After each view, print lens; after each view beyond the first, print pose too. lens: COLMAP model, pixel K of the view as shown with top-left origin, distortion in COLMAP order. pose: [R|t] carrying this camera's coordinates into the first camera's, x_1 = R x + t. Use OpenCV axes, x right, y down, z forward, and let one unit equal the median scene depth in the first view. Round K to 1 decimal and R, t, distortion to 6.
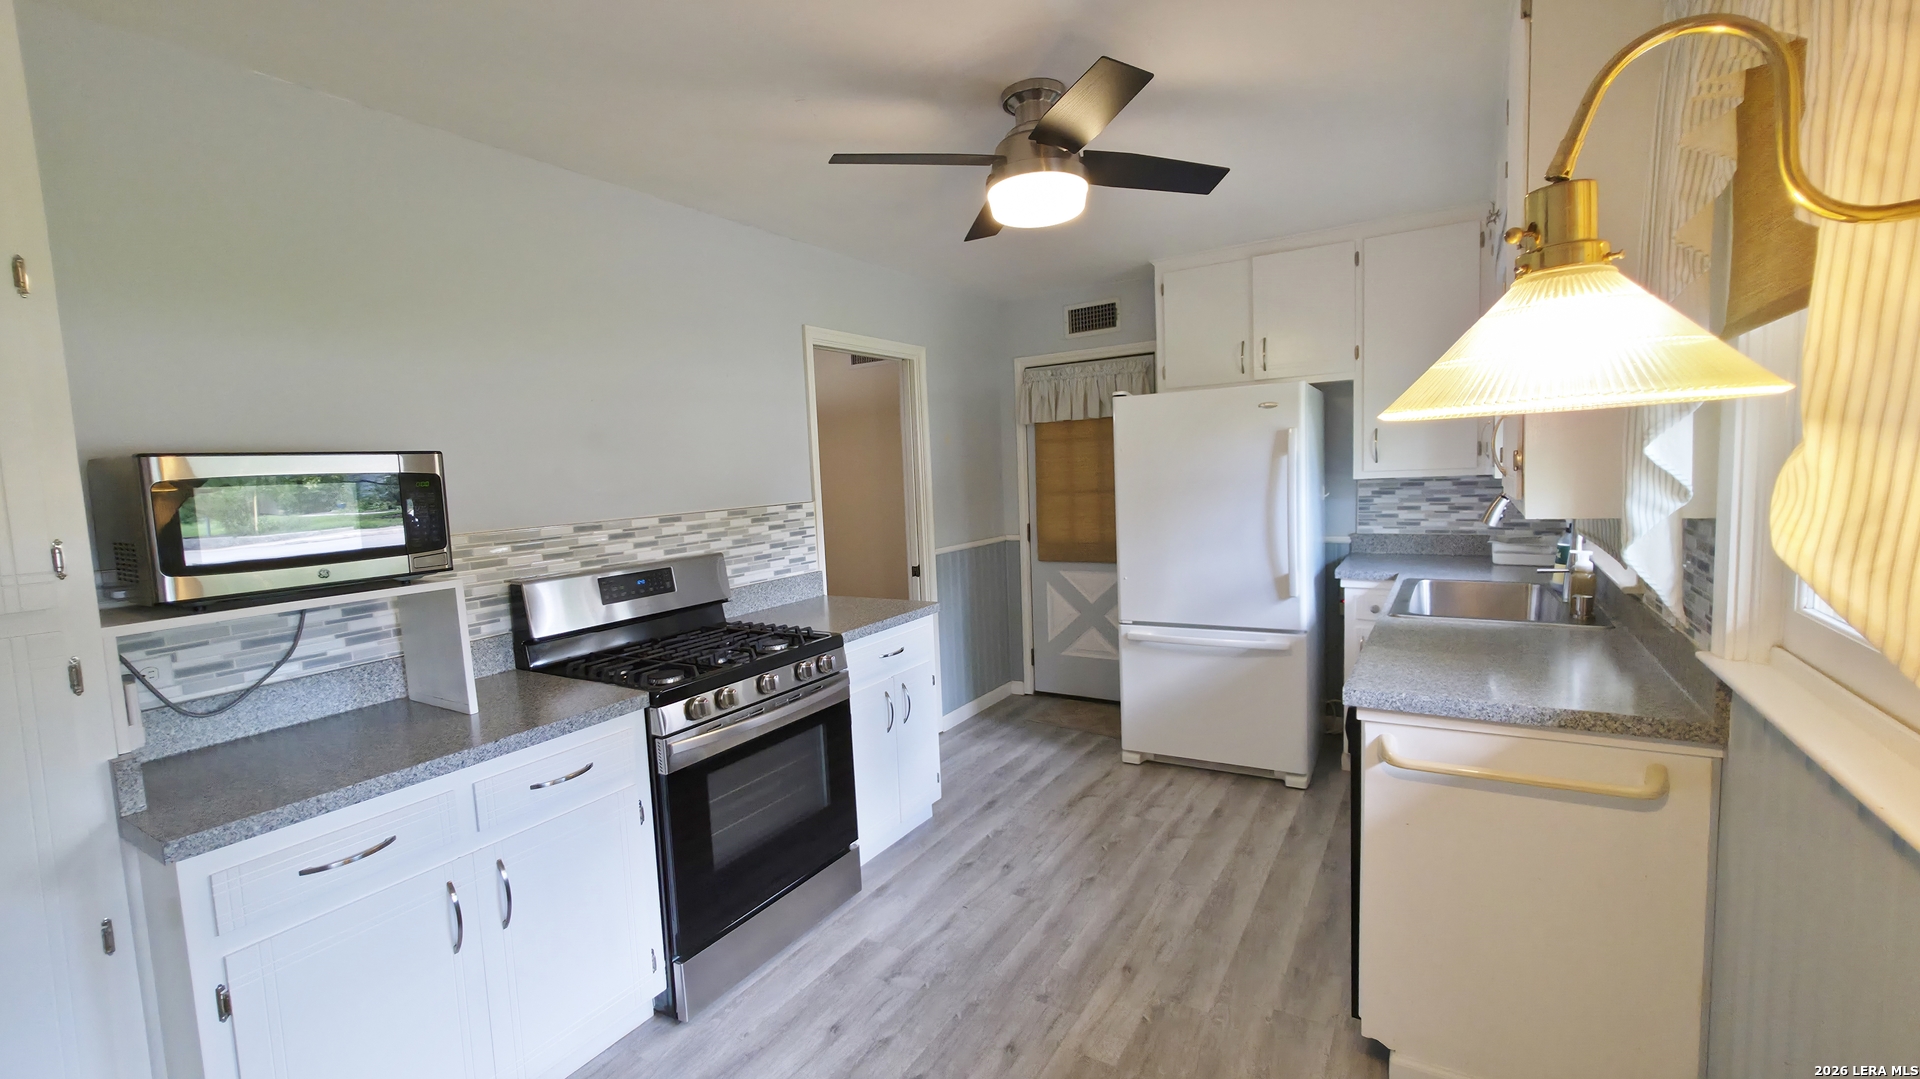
lens RADIAL K [[798.4, 0, 958.0], [0, 798.4, 536.6], [0, 0, 1]] dist [0.001181, 0.000484]
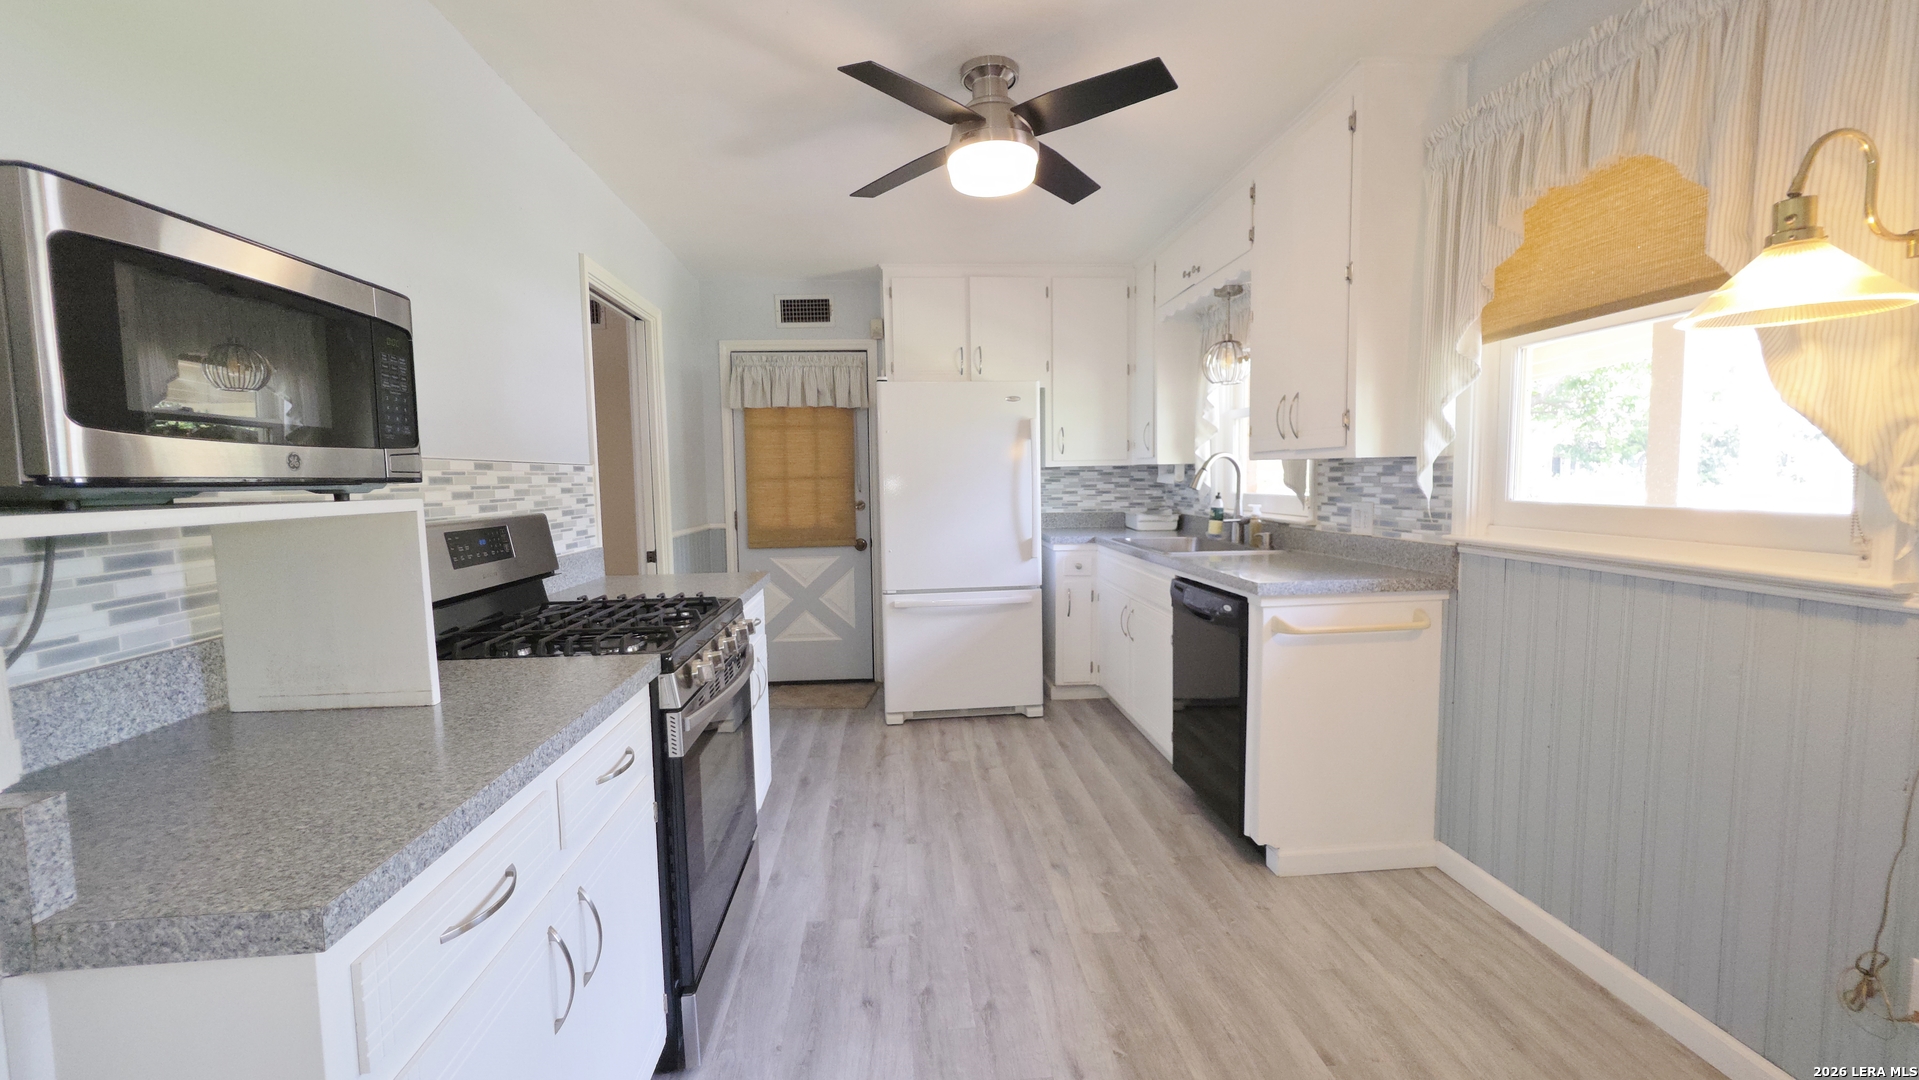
lens RADIAL K [[762.0, 0, 956.3], [0, 762.0, 537.1], [0, 0, 1]] dist [0.001853, -0.000512]
pose [[0.808965, -0.014757, 0.587672, -0.476409], [0.032059, 0.999305, -0.019037, 0.083079], [-0.586982, 0.034240, 0.808875, 0.175634]]
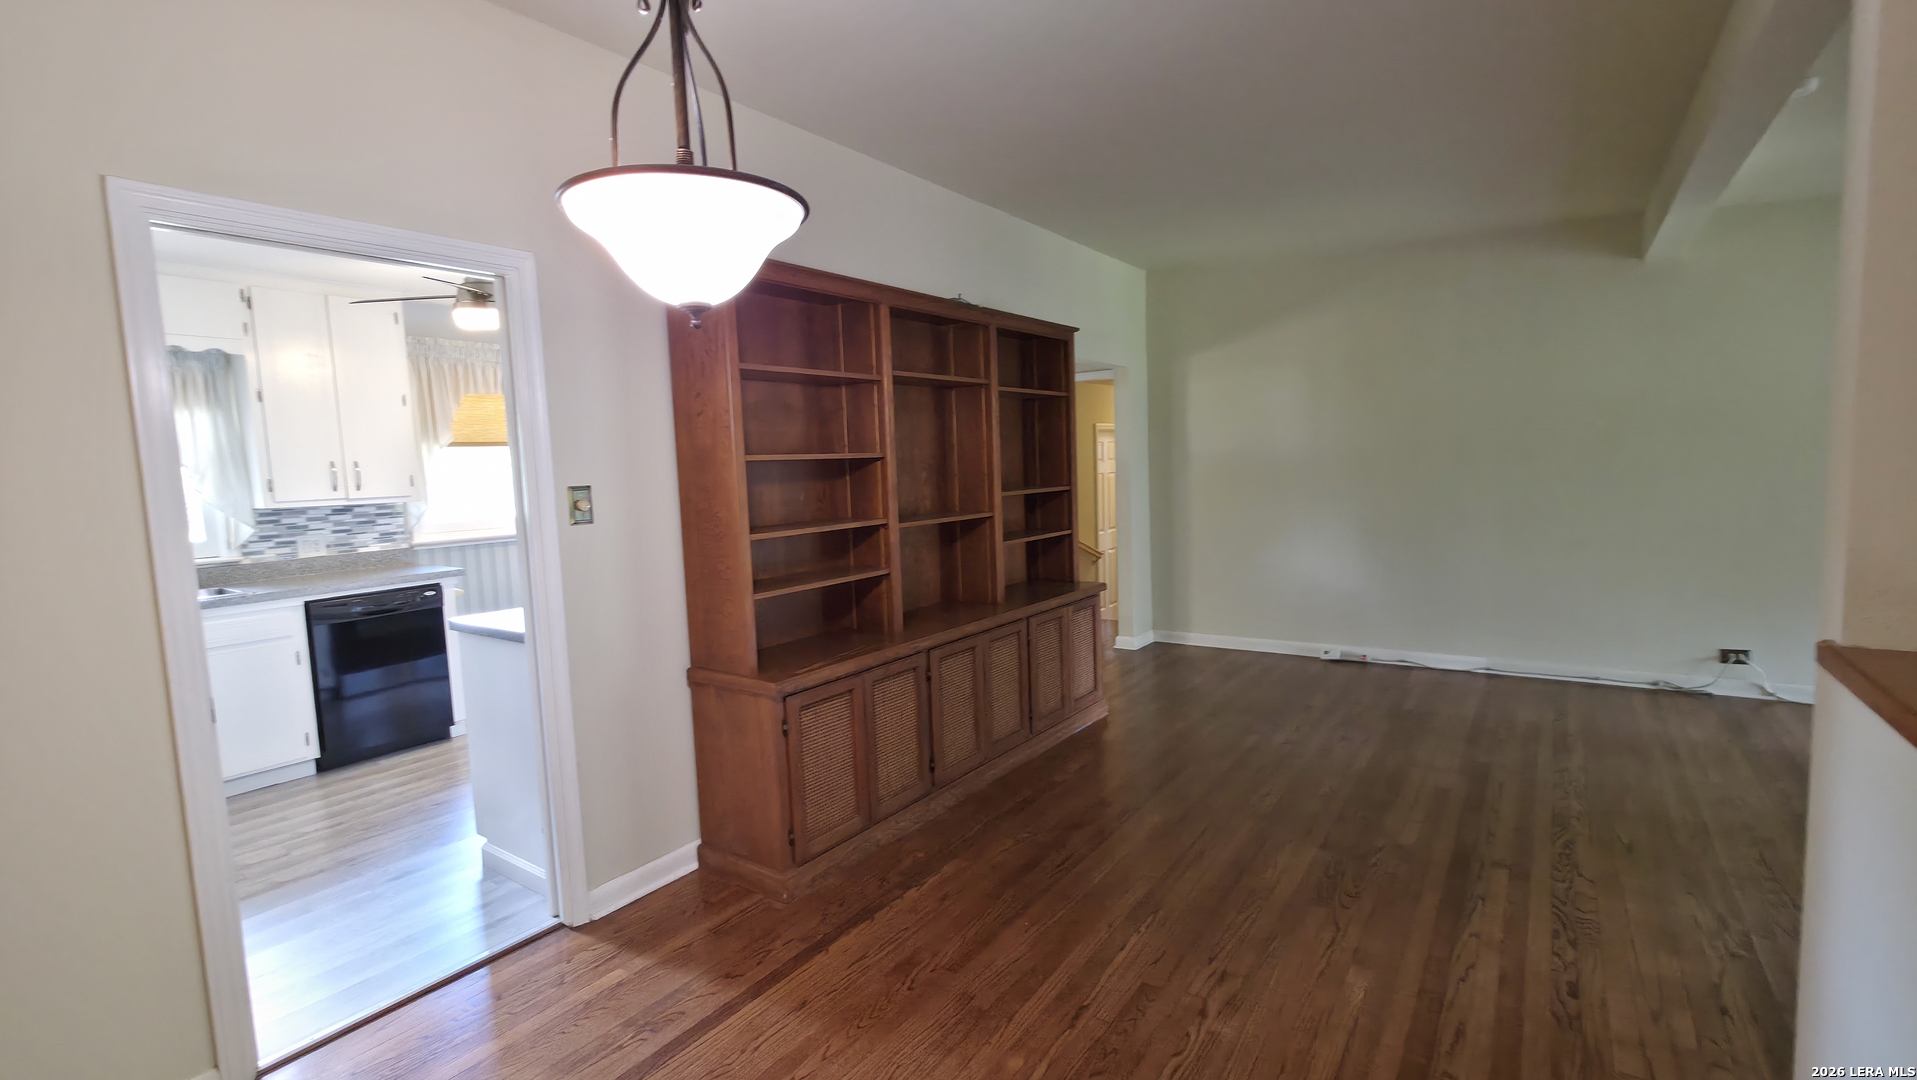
lens RADIAL K [[846.5, 0, 958.0], [0, 846.5, 536.7], [0, 0, 1]] dist [0.001848, 0.000573]
pose [[-0.994677, 0.070961, 0.074720, -0.859176], [0.083220, 0.980798, 0.176378, -0.168878], [-0.060770, 0.181657, -0.981482, 2.405082]]
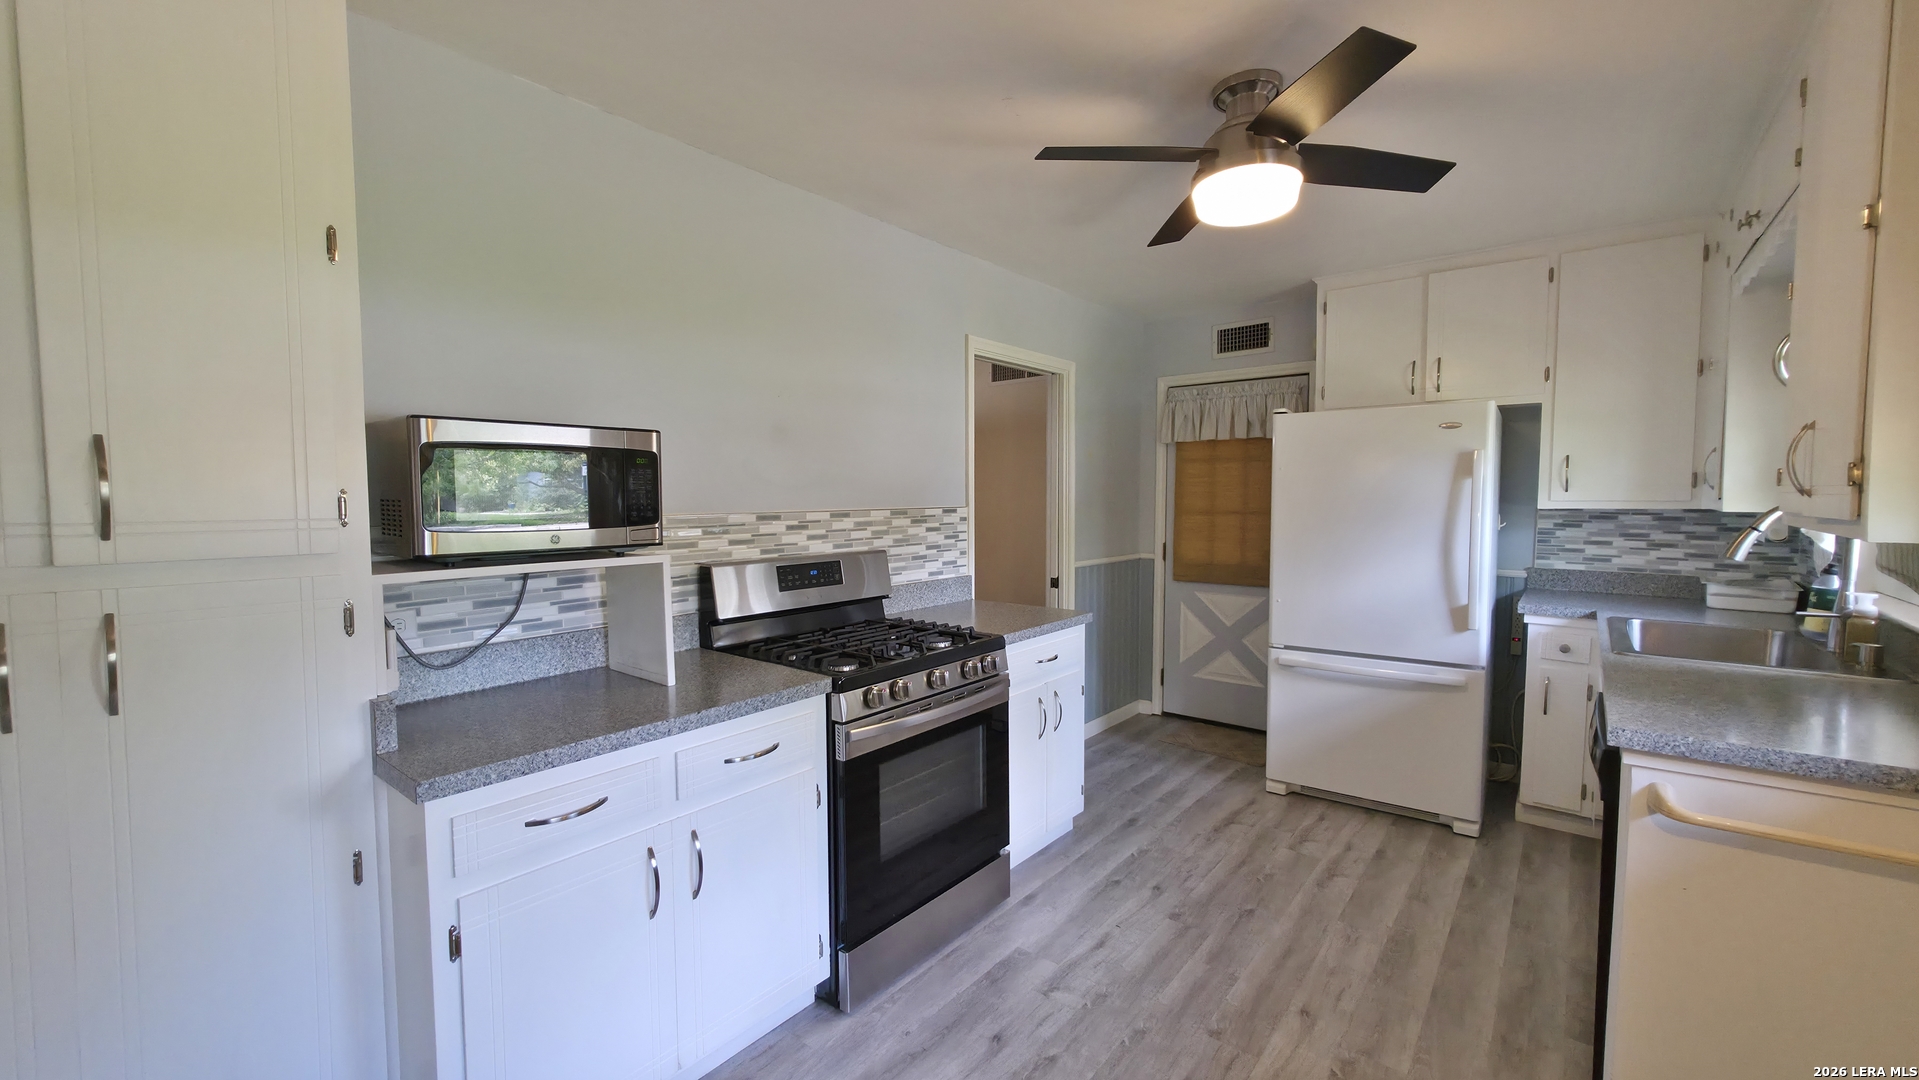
lens RADIAL K [[762.0, 0, 960.1], [0, 762.0, 537.6], [0, 0, 1]] dist [0.001853, -0.000512]
pose [[0.991152, 0.047752, -0.123841, -0.093242], [-0.051107, 0.998404, -0.024052, 0.026742], [0.122494, 0.030169, 0.992011, 0.046943]]
